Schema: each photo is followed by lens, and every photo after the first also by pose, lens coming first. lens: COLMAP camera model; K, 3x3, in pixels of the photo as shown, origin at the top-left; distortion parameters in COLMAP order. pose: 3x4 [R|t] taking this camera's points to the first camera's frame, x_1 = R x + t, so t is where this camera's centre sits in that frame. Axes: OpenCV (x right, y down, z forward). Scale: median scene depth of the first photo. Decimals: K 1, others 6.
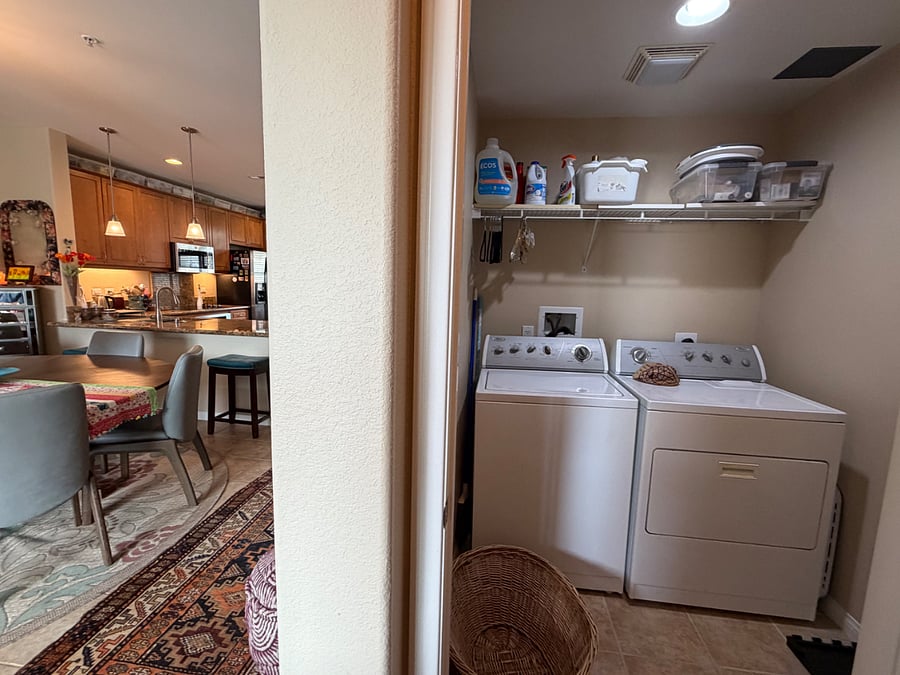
lens RADIAL K [[405.7, 0, 449.3], [0, 405.7, 338.0], [0, 0, 1]] dist [0.000538, -0.000071]
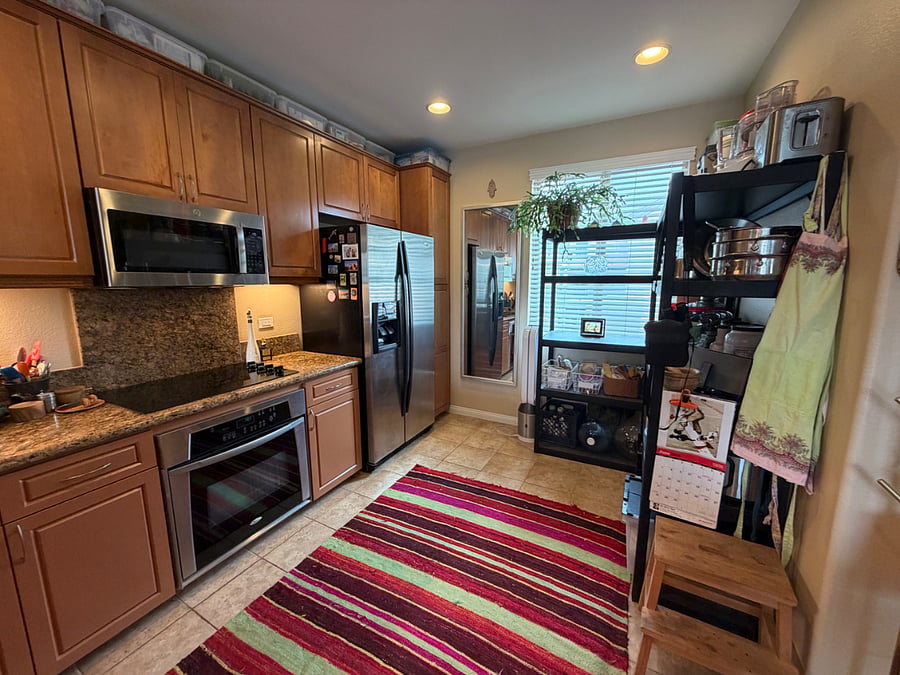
lens RADIAL K [[358.6, 0, 447.0], [0, 358.6, 337.7], [0, 0, 1]] dist [0.000768, -0.000216]
pose [[0.935318, 0.021792, -0.353136, -0.432057], [-0.014718, 0.999634, 0.022704, -0.172201], [0.353501, -0.016038, 0.935297, 1.067560]]
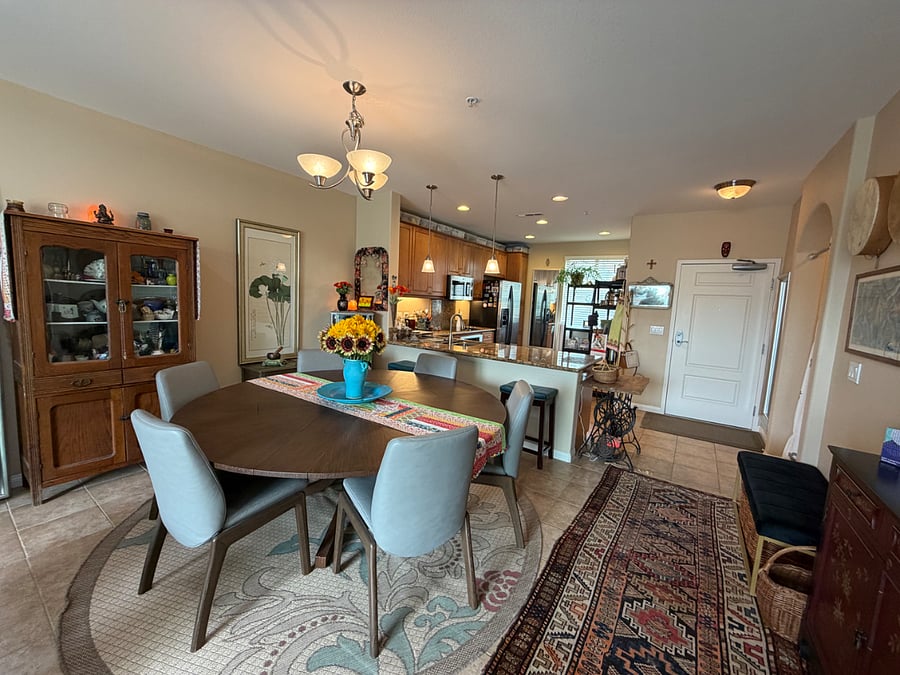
lens RADIAL K [[358.6, 0, 447.0], [0, 358.6, 337.7], [0, 0, 1]] dist [0.000768, -0.000216]
pose [[0.888814, 0.060511, -0.454255, -0.240652], [-0.079058, 0.996629, -0.021928, -0.032780], [0.451397, 0.055402, 0.890602, 0.068756]]
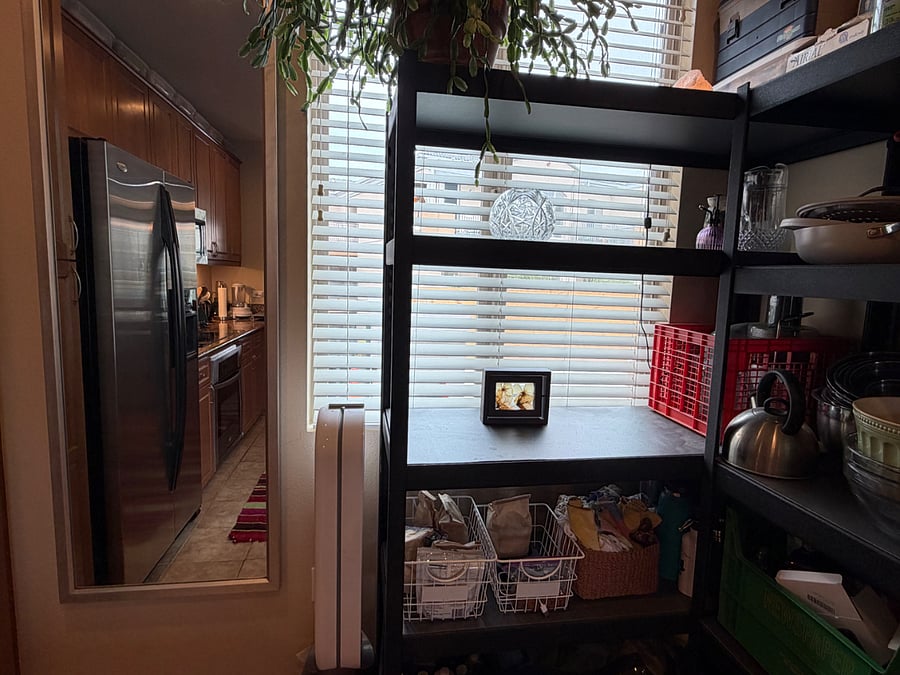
lens RADIAL K [[504.9, 0, 450.0], [0, 504.9, 337.5], [0, 0, 1]] dist [0.000298, -0.000282]
pose [[0.955571, -0.035645, 0.292598, -0.552257], [0.036297, 0.999336, 0.003201, -0.222638], [-0.292518, 0.007561, 0.956230, 1.496414]]
